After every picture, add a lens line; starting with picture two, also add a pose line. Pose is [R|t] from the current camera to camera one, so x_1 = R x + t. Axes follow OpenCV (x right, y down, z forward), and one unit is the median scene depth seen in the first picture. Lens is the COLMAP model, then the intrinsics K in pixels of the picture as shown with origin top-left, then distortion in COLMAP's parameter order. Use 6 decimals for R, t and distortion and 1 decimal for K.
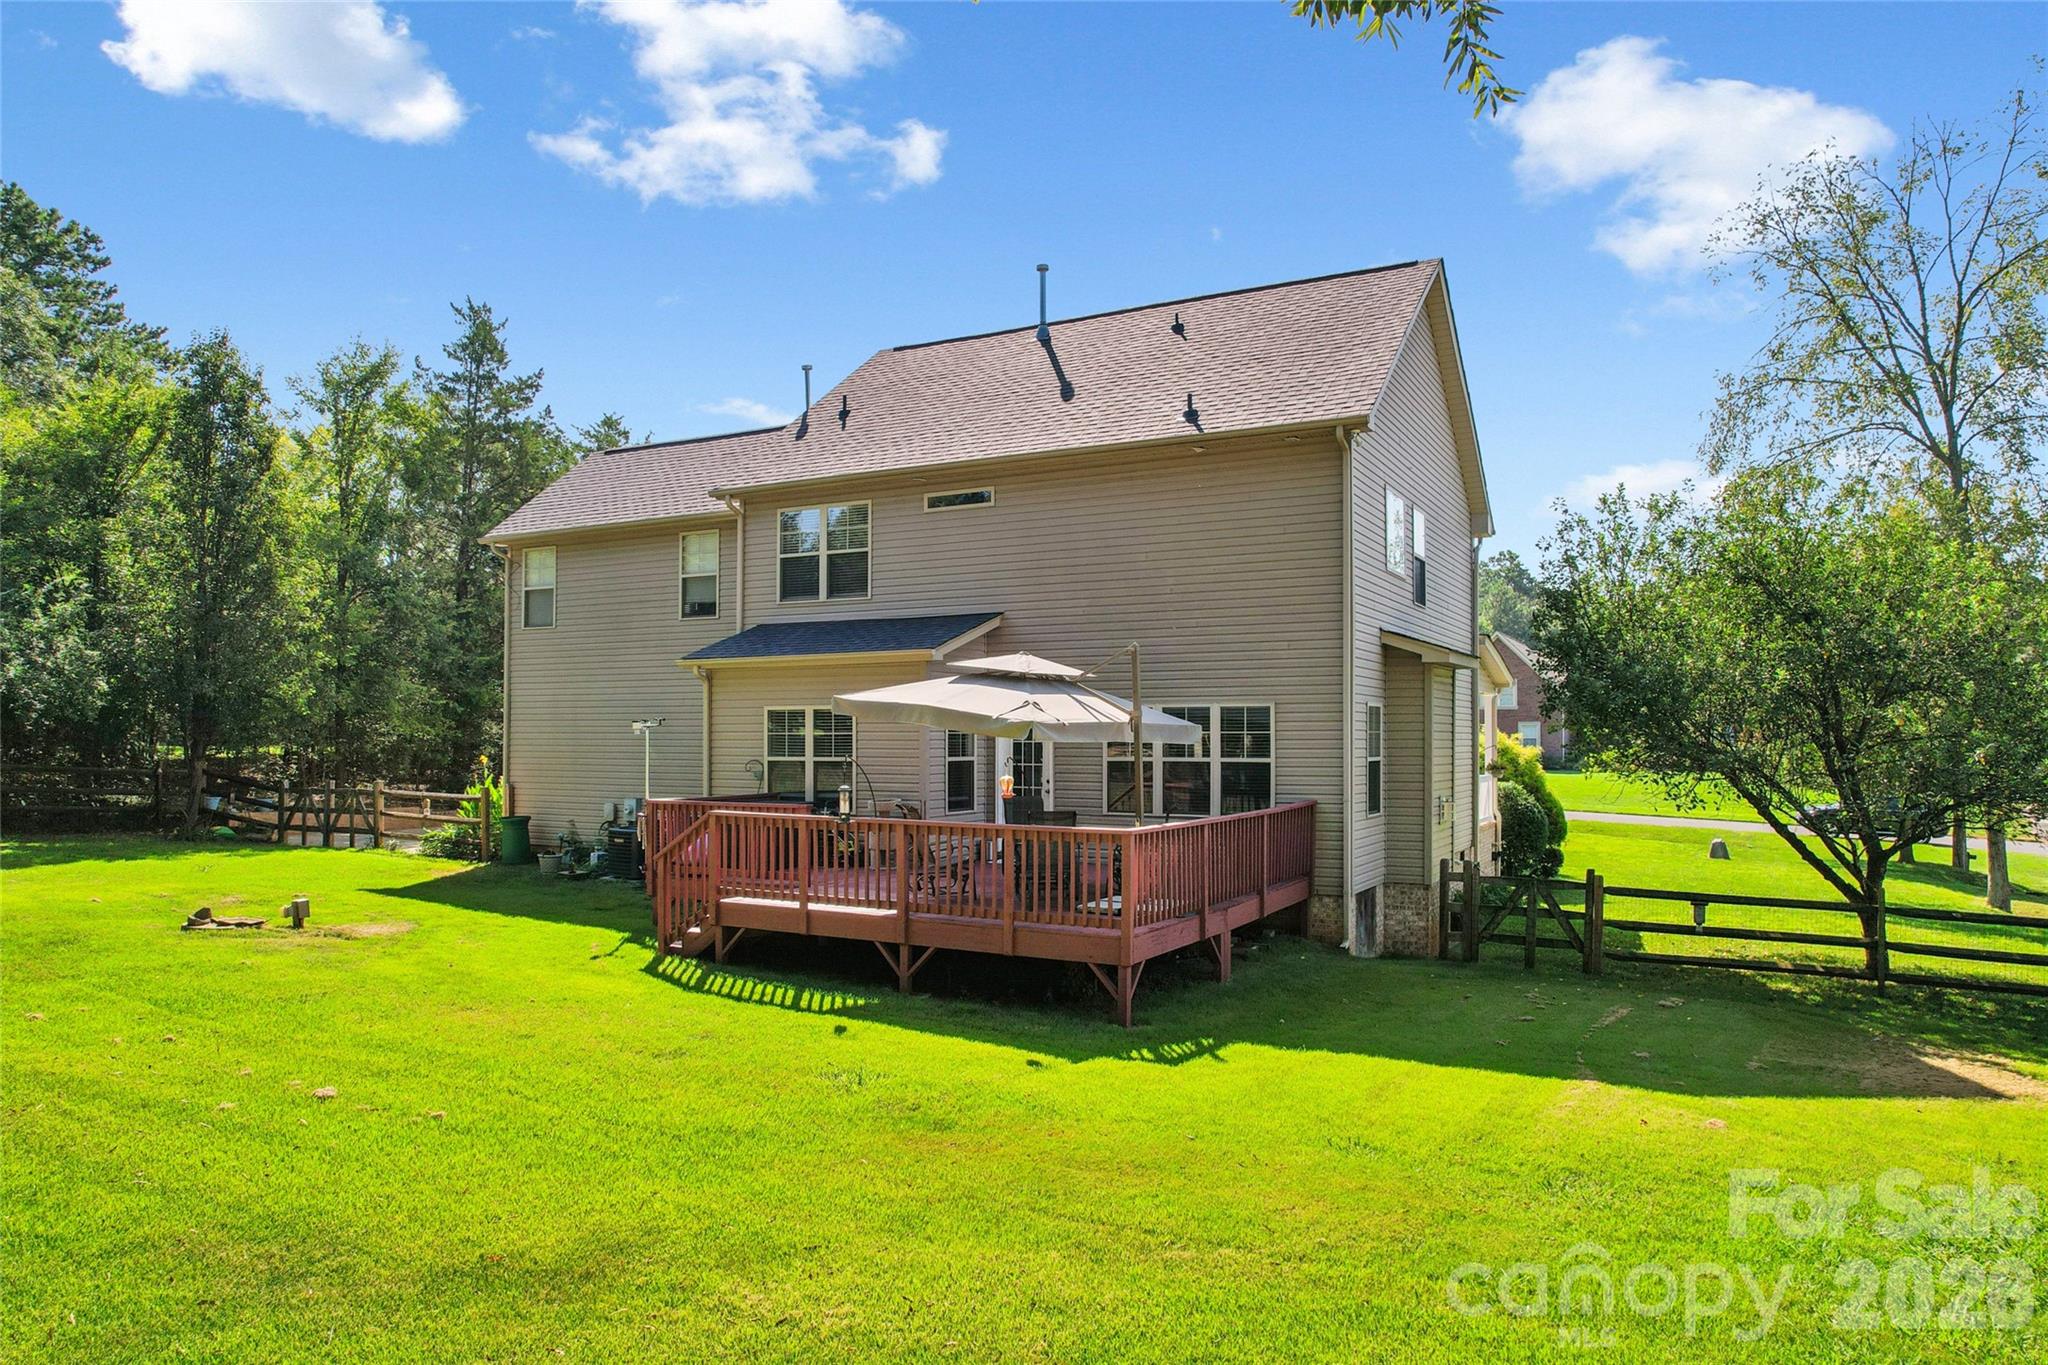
lens RADIAL K [[1279.4, 0, 1036.0], [0, 1279.4, 702.2], [0, 0, 1]] dist [0.000159, 0.000952]
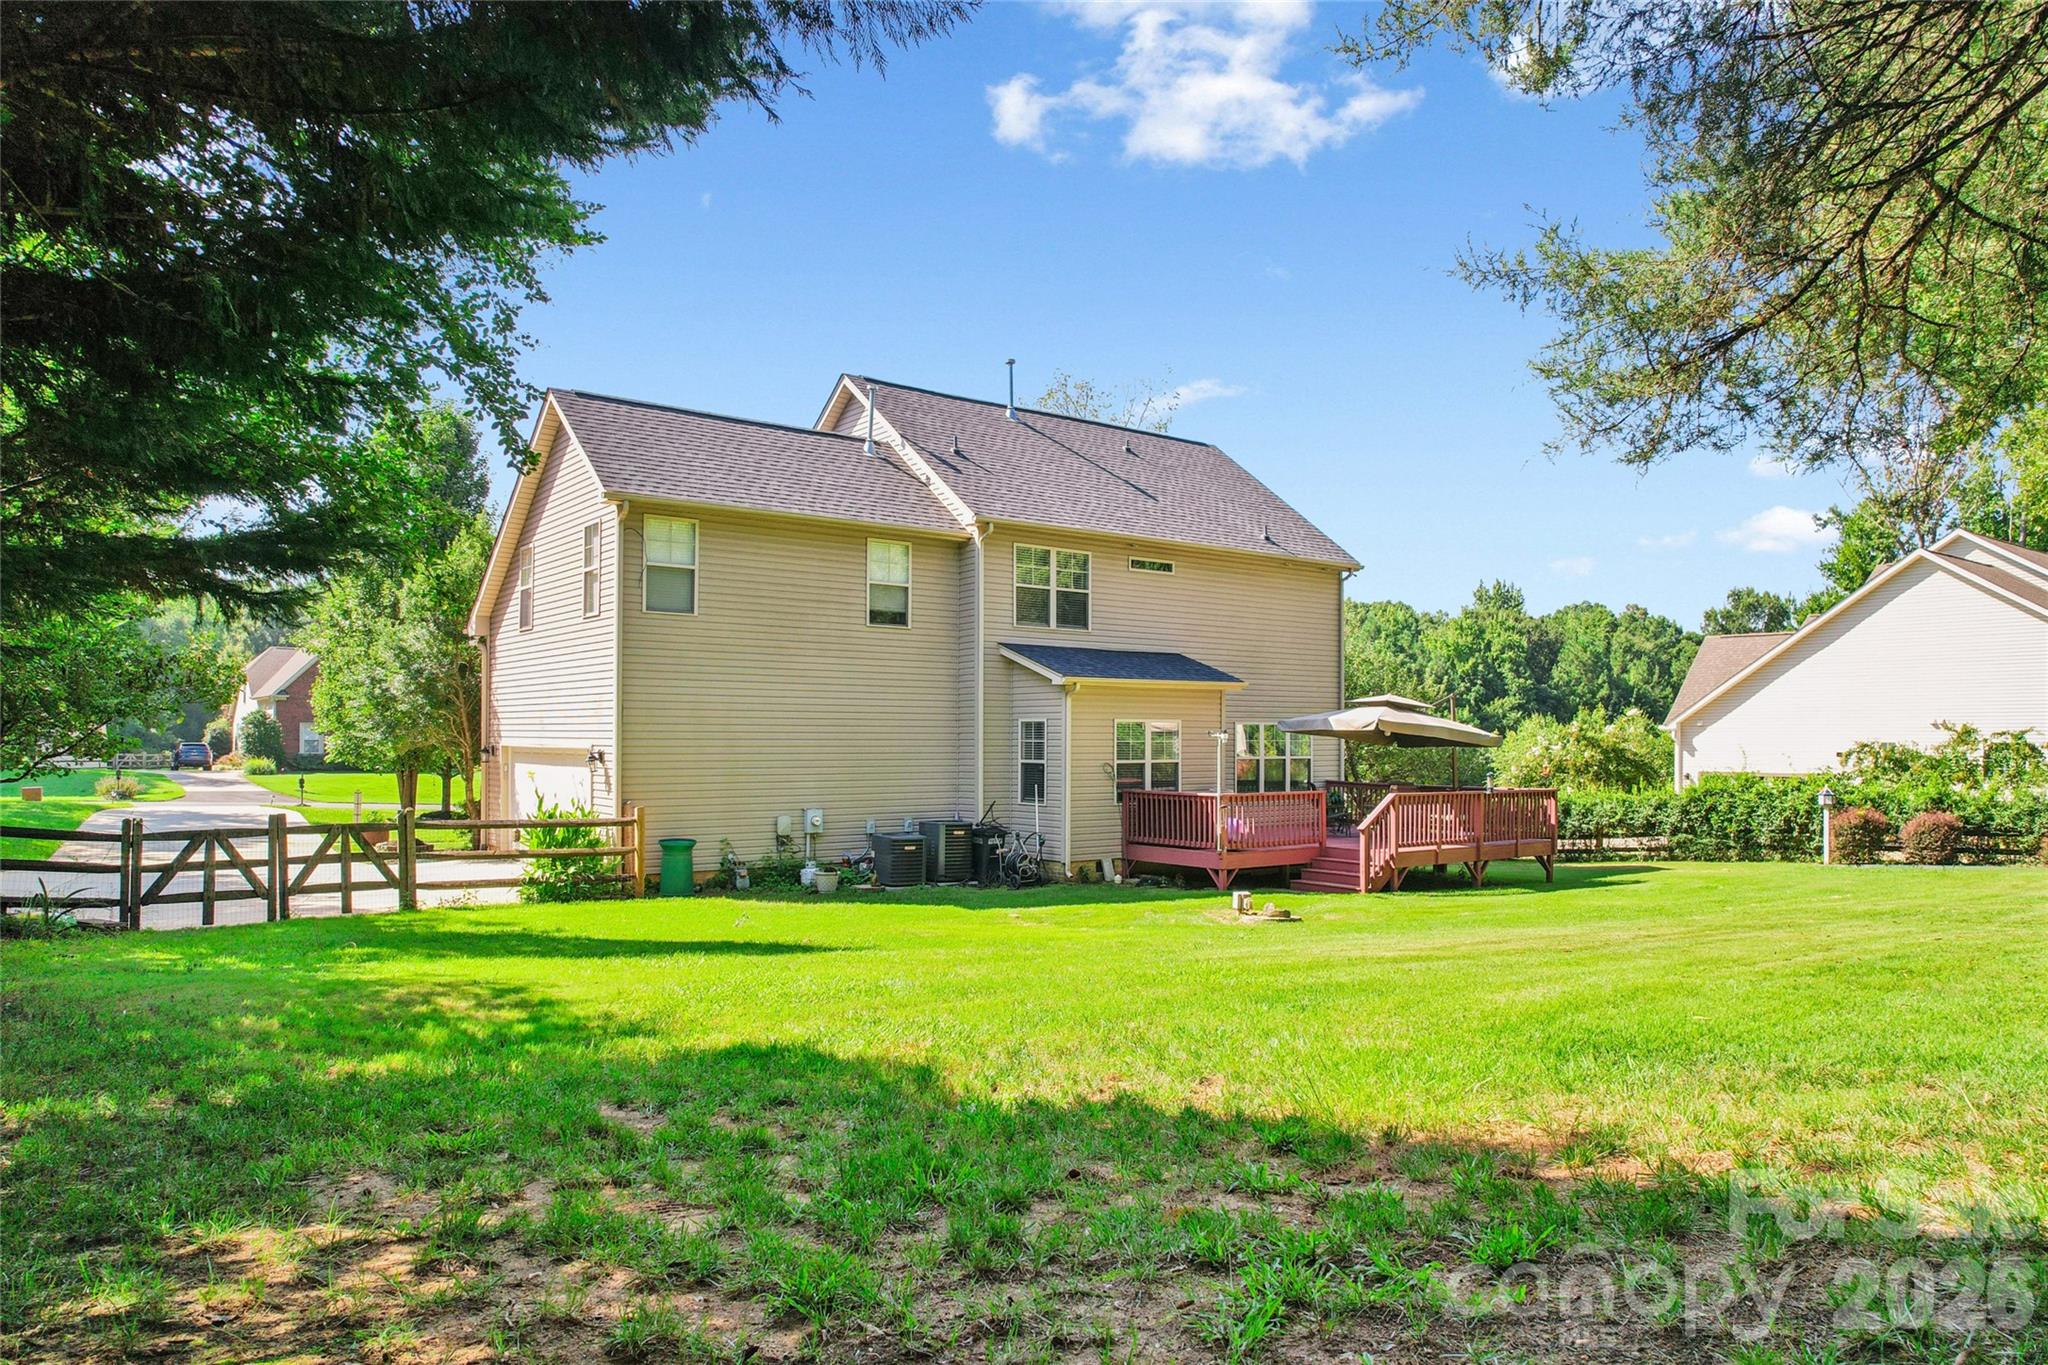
lens RADIAL K [[1337.5, 0, 1048.6], [0, 1337.5, 721.3], [0, 0, 1]] dist [-0.055749, 0.048290]
pose [[0.403314, 0.010843, 0.914997, -1.293456], [-0.027432, 0.999624, 0.000245, 0.006006], [-0.914650, -0.025199, 0.403460, 0.502567]]
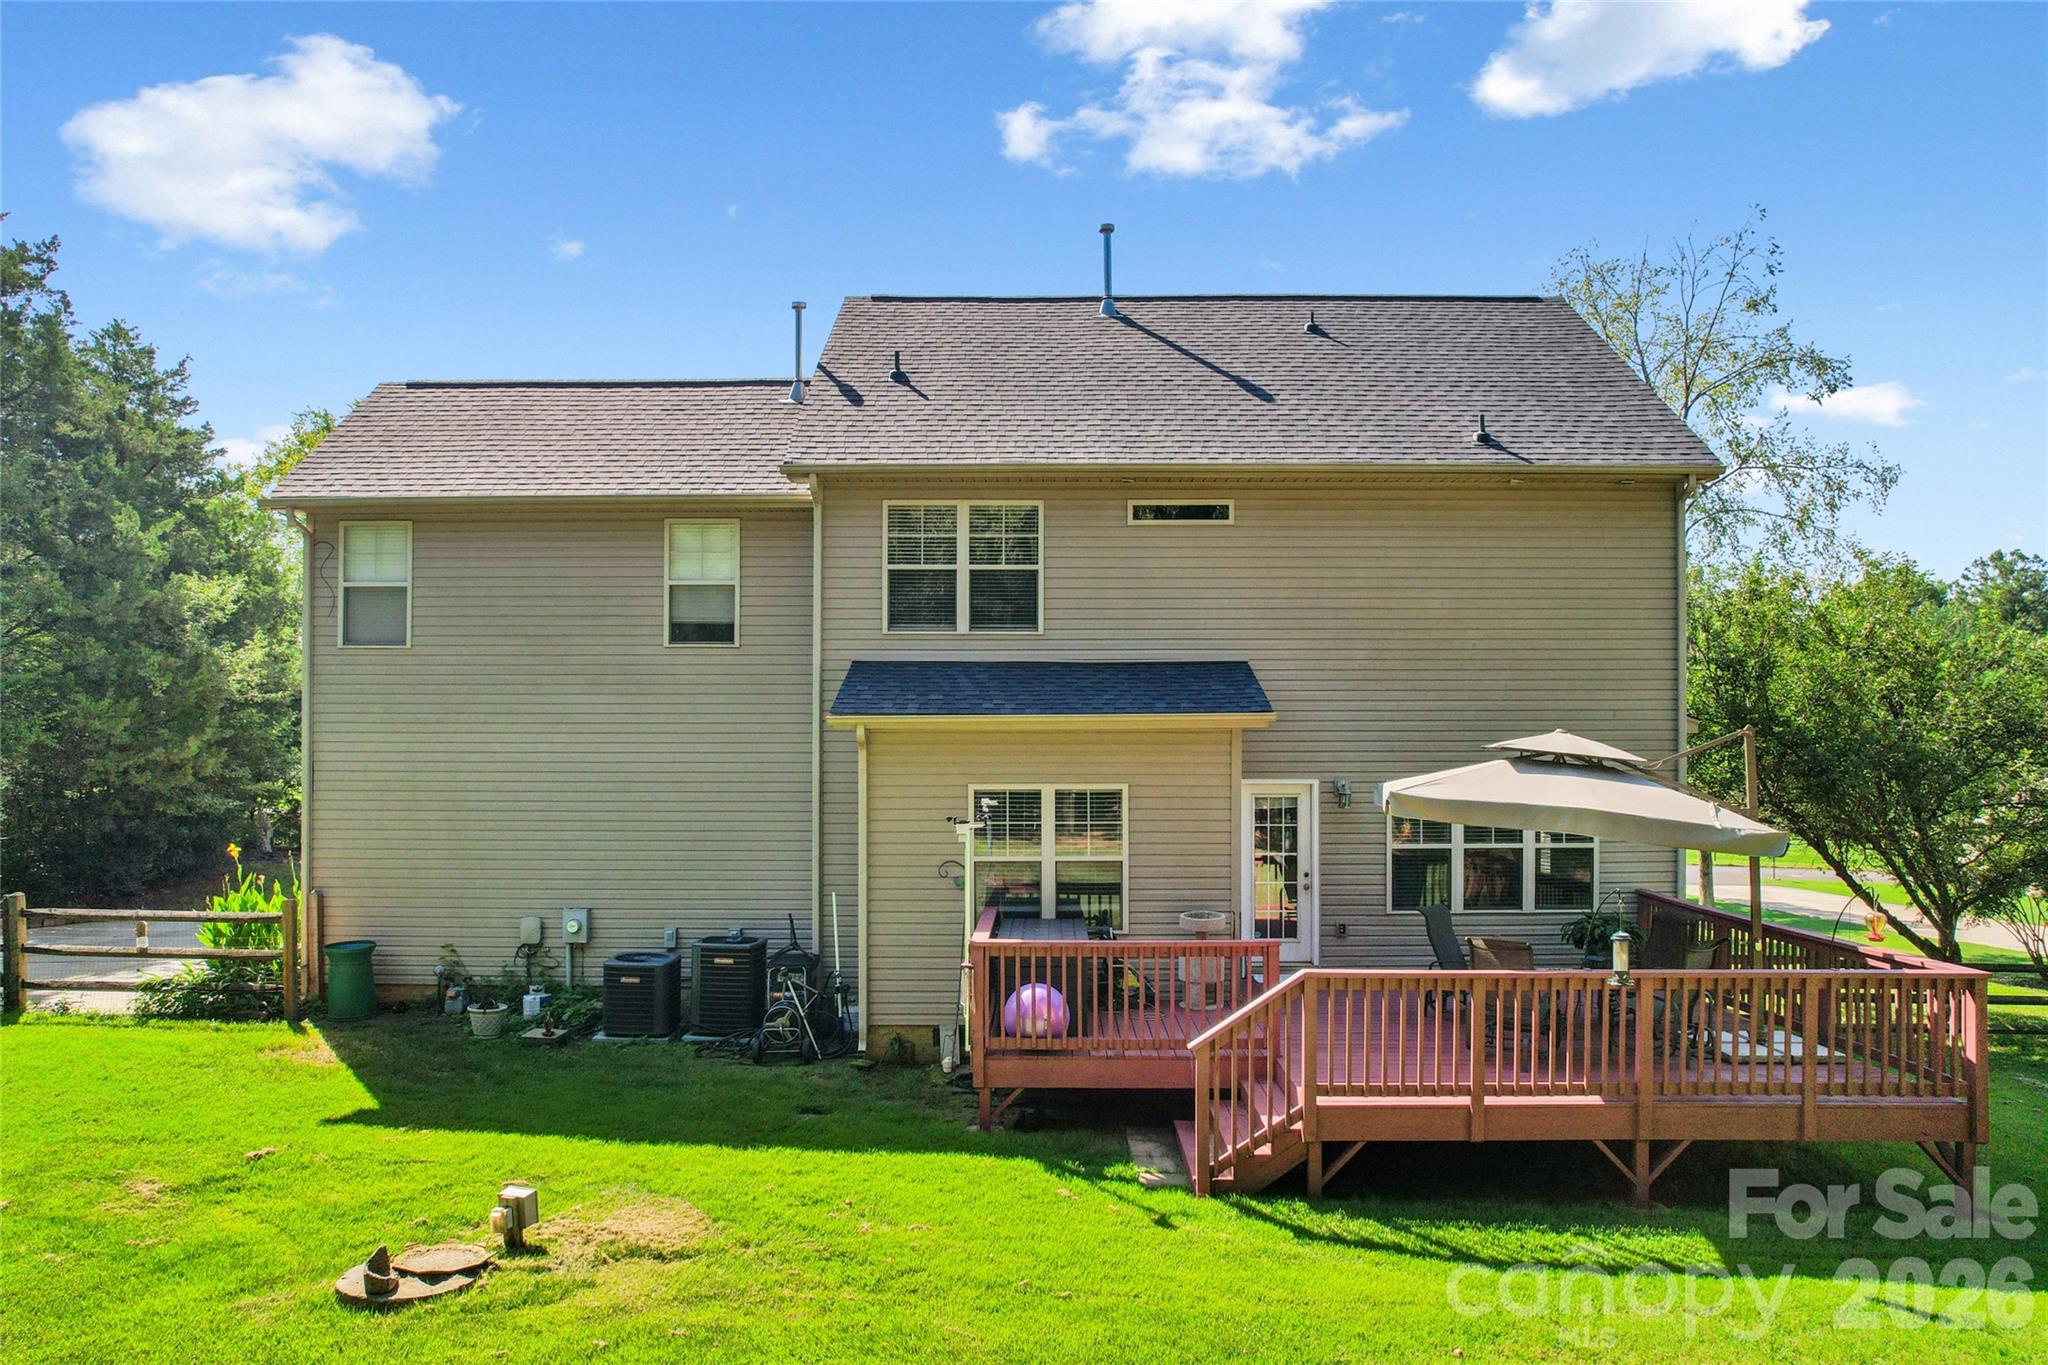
lens RADIAL K [[1337.5, 0, 1048.6], [0, 1337.5, 721.3], [0, 0, 1]] dist [-0.055749, 0.048290]
pose [[0.887038, 0.010563, 0.461575, -0.471785], [-0.011815, 0.999930, -0.000177, -0.029406], [-0.461545, -0.005296, 0.887101, 0.303366]]
